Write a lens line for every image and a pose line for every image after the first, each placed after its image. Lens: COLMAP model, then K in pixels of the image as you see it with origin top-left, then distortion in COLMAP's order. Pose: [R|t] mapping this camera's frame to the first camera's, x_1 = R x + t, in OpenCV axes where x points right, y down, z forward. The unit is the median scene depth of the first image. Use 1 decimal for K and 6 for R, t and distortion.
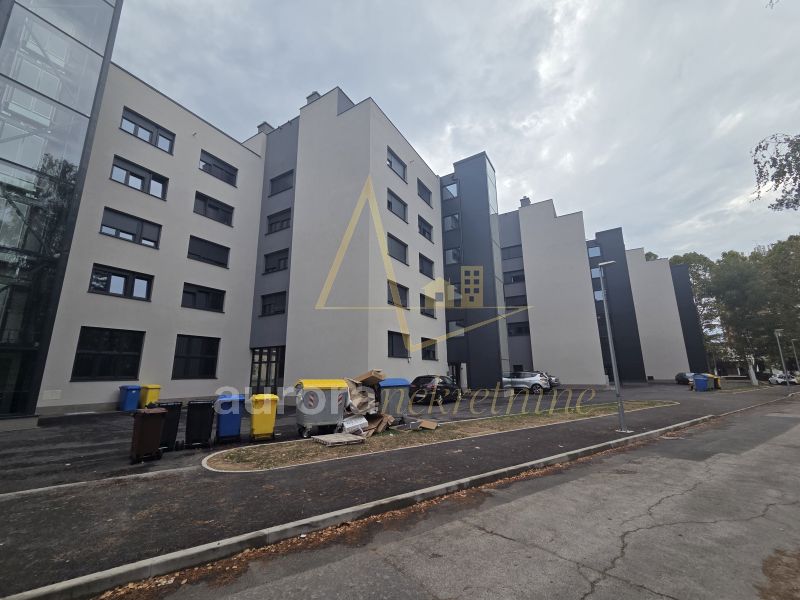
lens RADIAL K [[327.0, 0, 400.0], [0, 327.0, 300.0], [0, 0, 1]] dist [-0.000616, -0.000056]
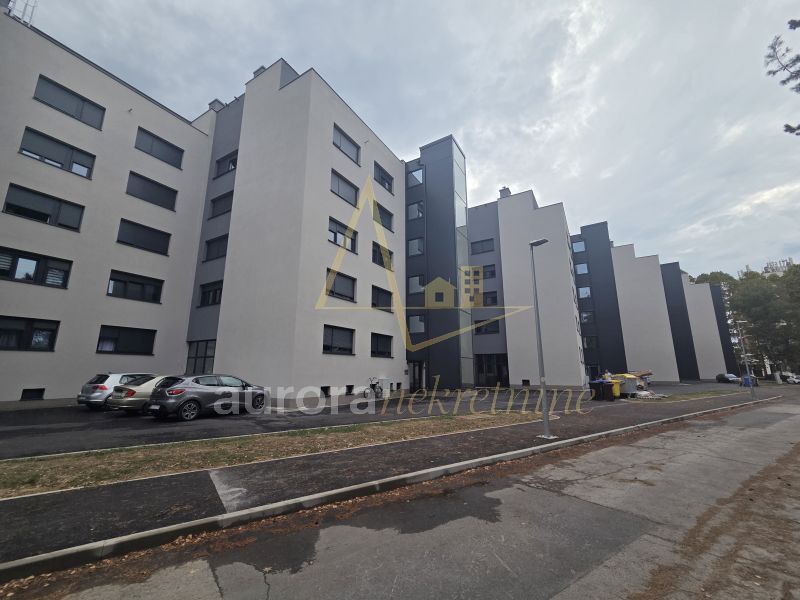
lens RADIAL K [[327.0, 0, 400.0], [0, 327.0, 300.0], [0, 0, 1]] dist [-0.000616, -0.000056]
pose [[0.999926, 0.011725, -0.003367, 0.136025], [-0.011702, 0.999908, 0.006825, 0.014609], [0.003446, -0.006785, 0.999971, 0.070422]]
